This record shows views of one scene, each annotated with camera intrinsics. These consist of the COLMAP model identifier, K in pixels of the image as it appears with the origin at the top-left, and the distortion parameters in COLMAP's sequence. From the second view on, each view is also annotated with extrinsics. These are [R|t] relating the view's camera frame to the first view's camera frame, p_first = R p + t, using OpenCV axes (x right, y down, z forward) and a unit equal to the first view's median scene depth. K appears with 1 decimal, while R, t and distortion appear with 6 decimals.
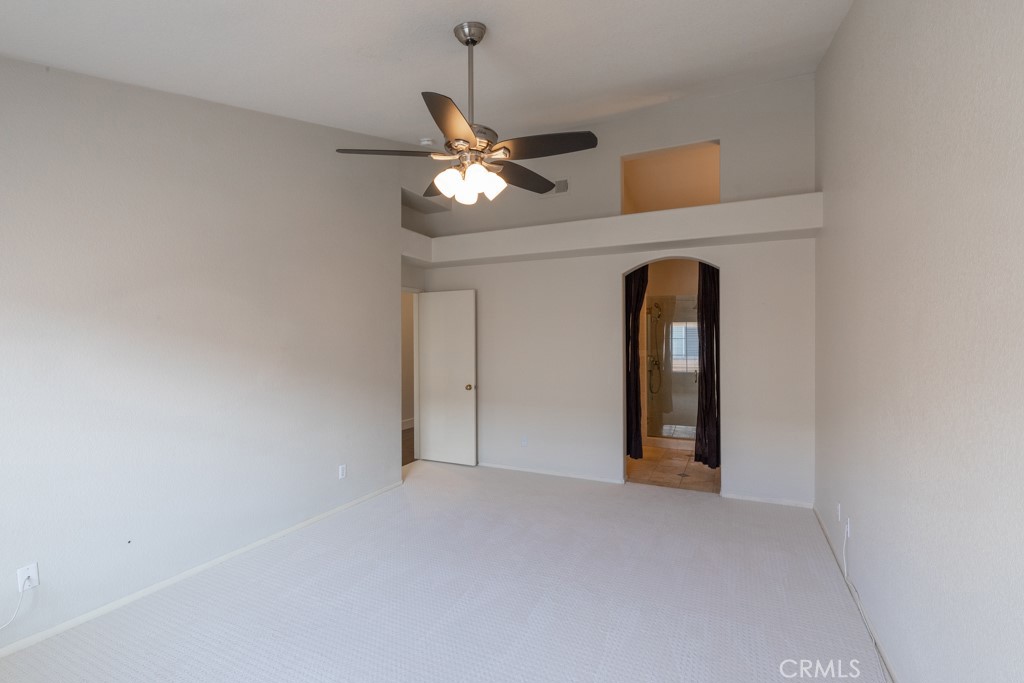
lens RADIAL K [[454.8, 0, 512.0], [0, 454.8, 341.5], [0, 0, 1]] dist [0.014073, -0.000037]
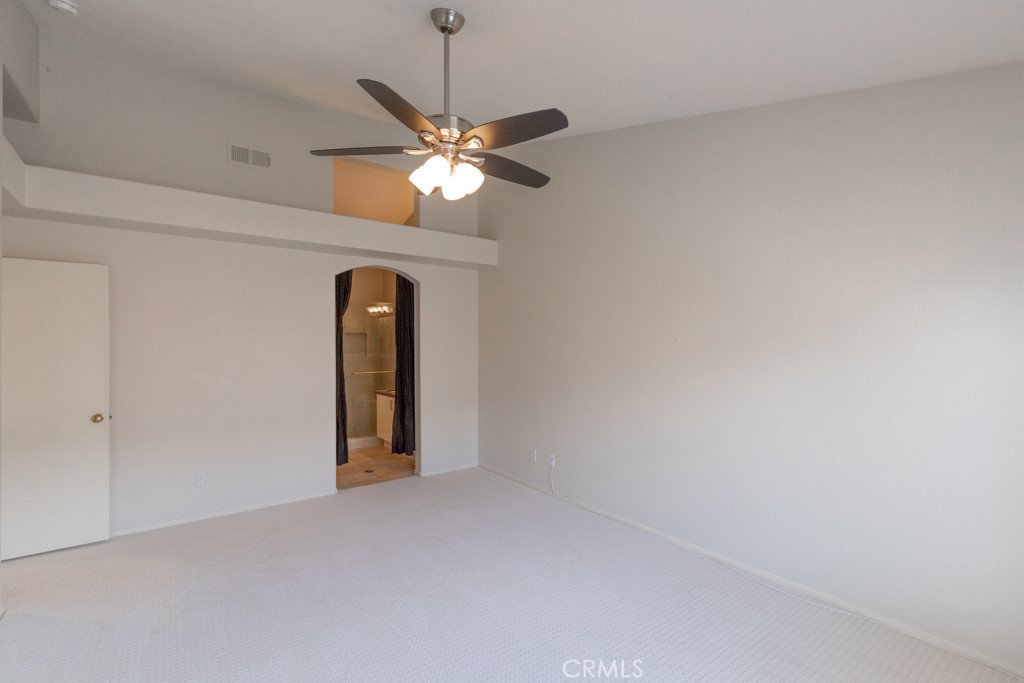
lens RADIAL K [[454.8, 0, 512.0], [0, 454.8, 341.5], [0, 0, 1]] dist [0.014073, -0.000037]
pose [[0.485463, 0.005659, 0.874239, -0.426488], [0.005671, 0.999938, -0.009622, 0.003989], [-0.874239, 0.009629, 0.485401, 0.209724]]
